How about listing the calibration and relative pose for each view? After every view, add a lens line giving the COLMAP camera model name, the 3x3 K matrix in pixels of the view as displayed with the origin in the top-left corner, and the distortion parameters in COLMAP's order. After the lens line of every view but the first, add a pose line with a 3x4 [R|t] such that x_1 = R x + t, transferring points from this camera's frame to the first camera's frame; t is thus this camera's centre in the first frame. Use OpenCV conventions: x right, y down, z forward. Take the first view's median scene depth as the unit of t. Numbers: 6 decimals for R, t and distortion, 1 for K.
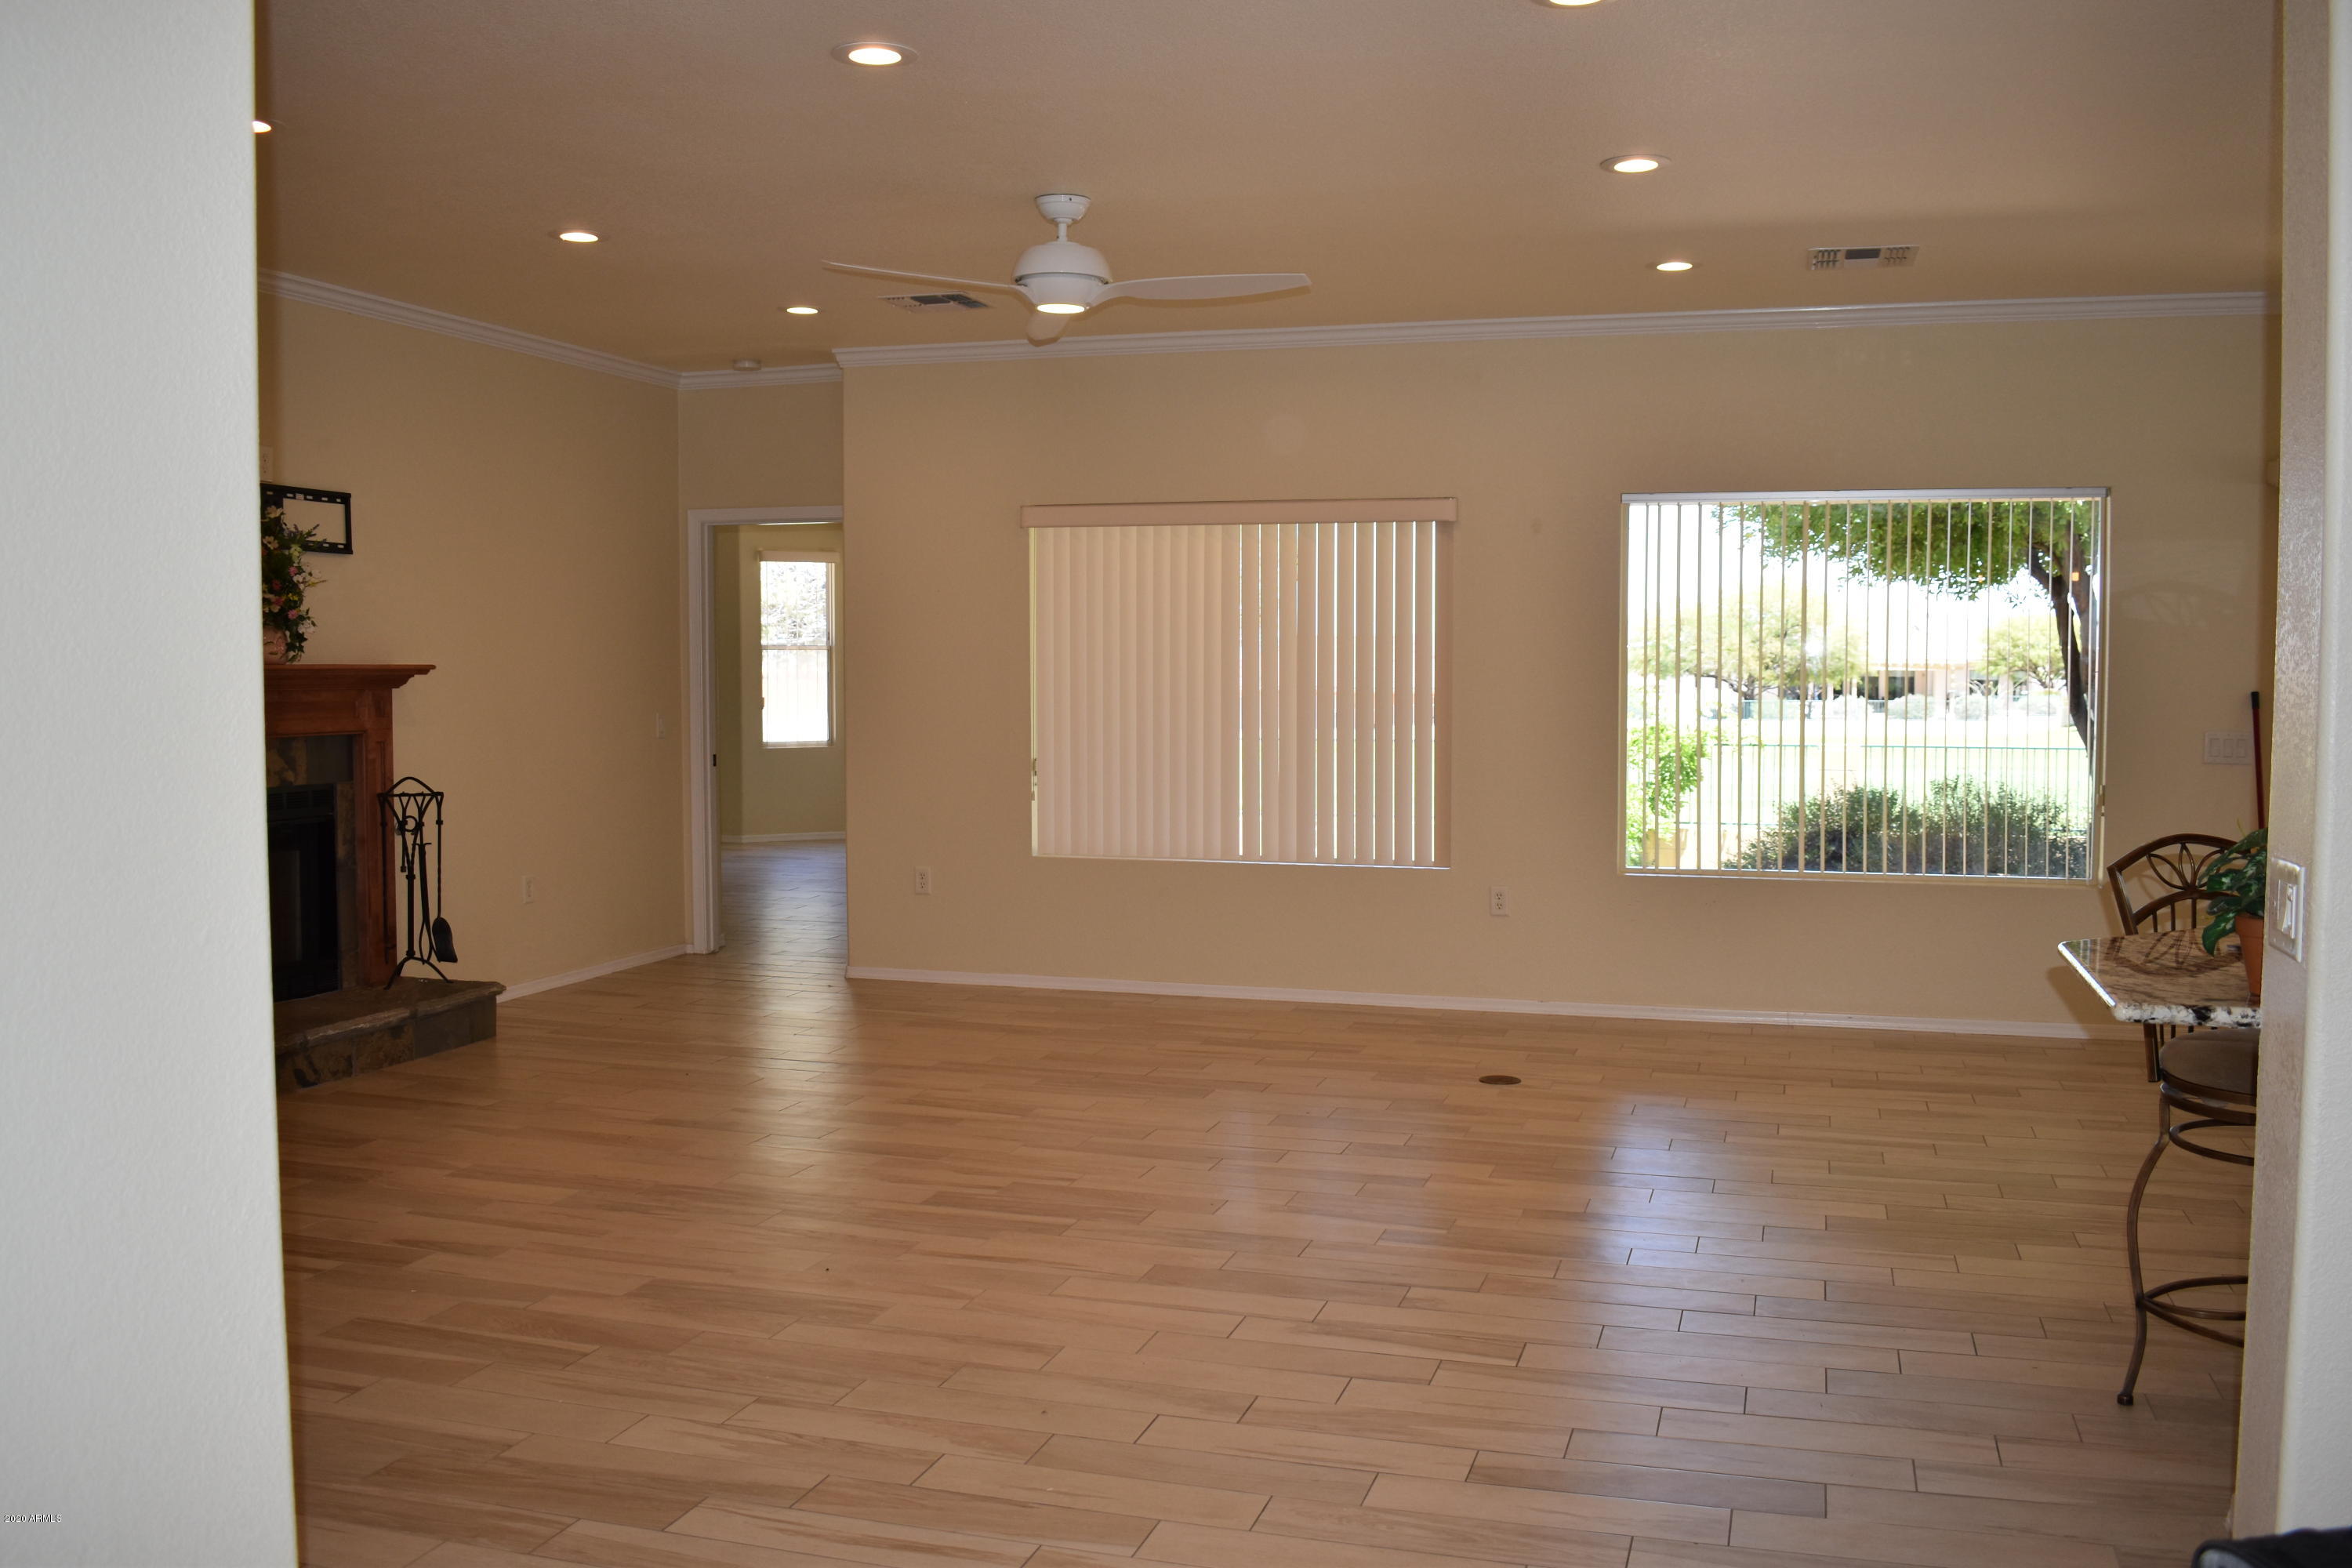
lens RADIAL K [[2049.2, 0, 1190.0], [0, 2049.2, 786.5], [0, 0, 1]] dist [-0.090272, 0.007911]
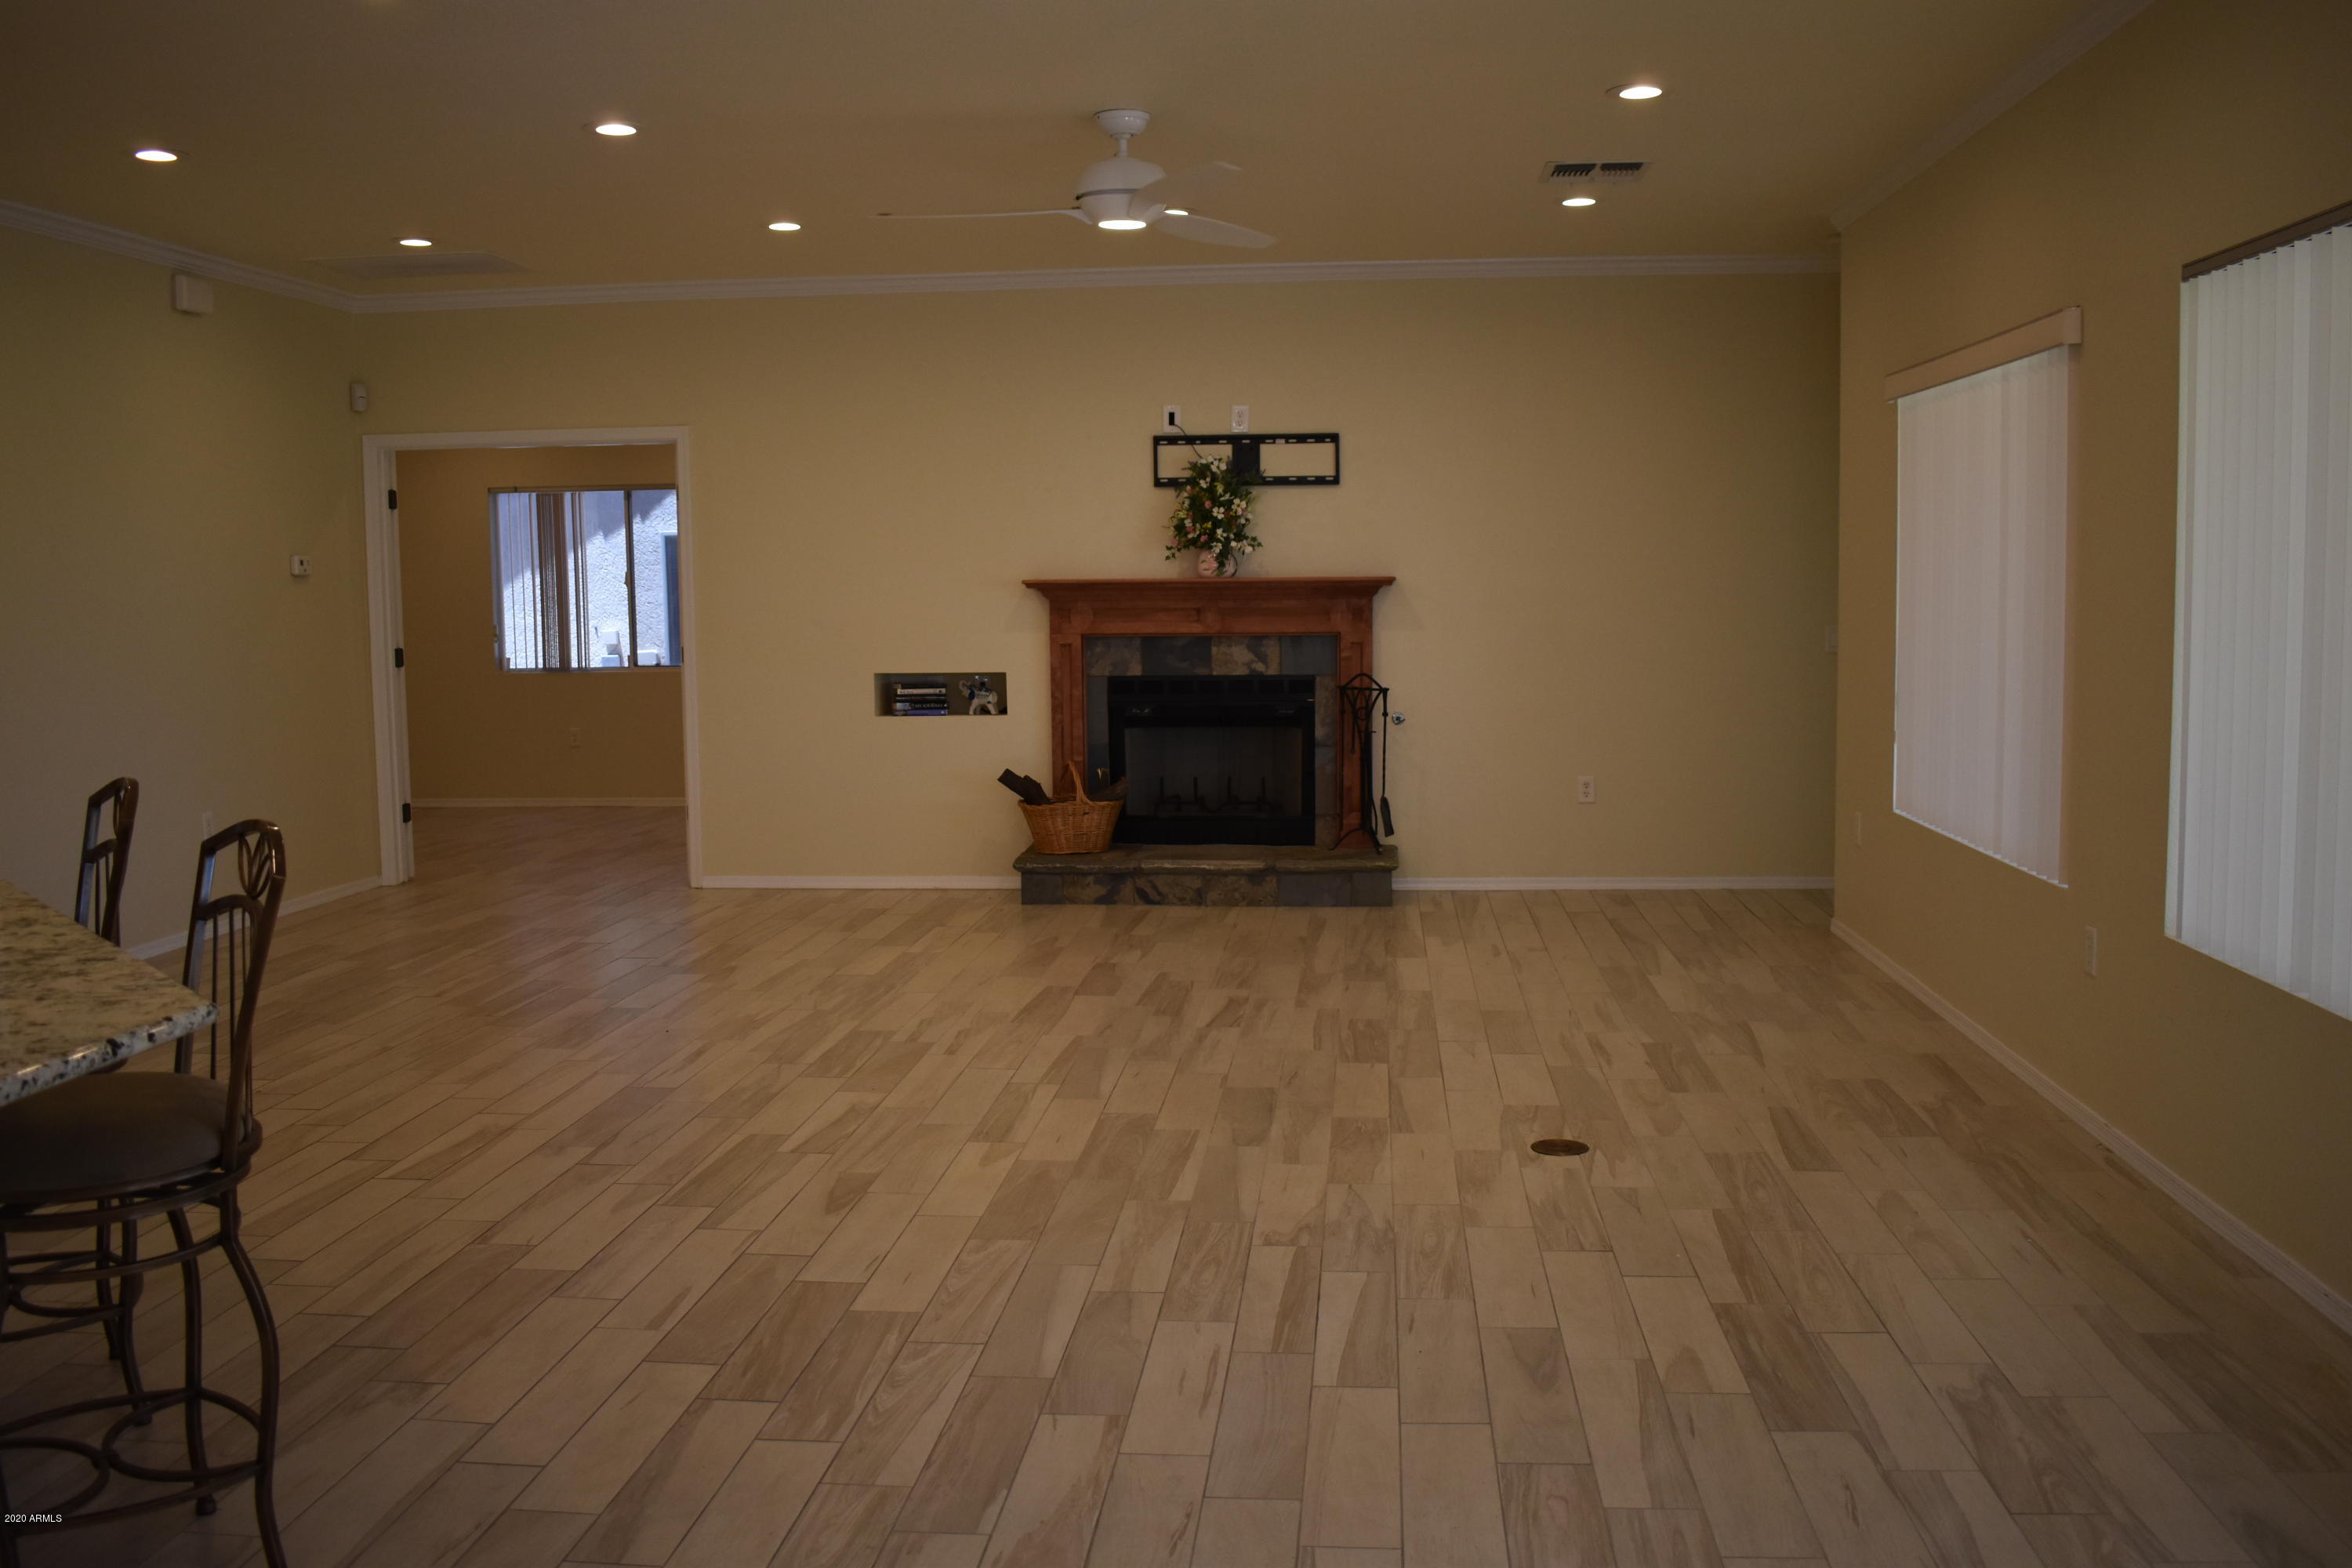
lens RADIAL K [[2049.2, 0, 1177.8], [0, 2049.2, 777.4], [0, 0, 1]] dist [-0.090272, 0.007911]
pose [[0.206202, 0.089797, -0.974380, 0.775464], [-0.047701, 0.995519, 0.081650, -0.037759], [0.977346, 0.029642, 0.209561, 0.673548]]
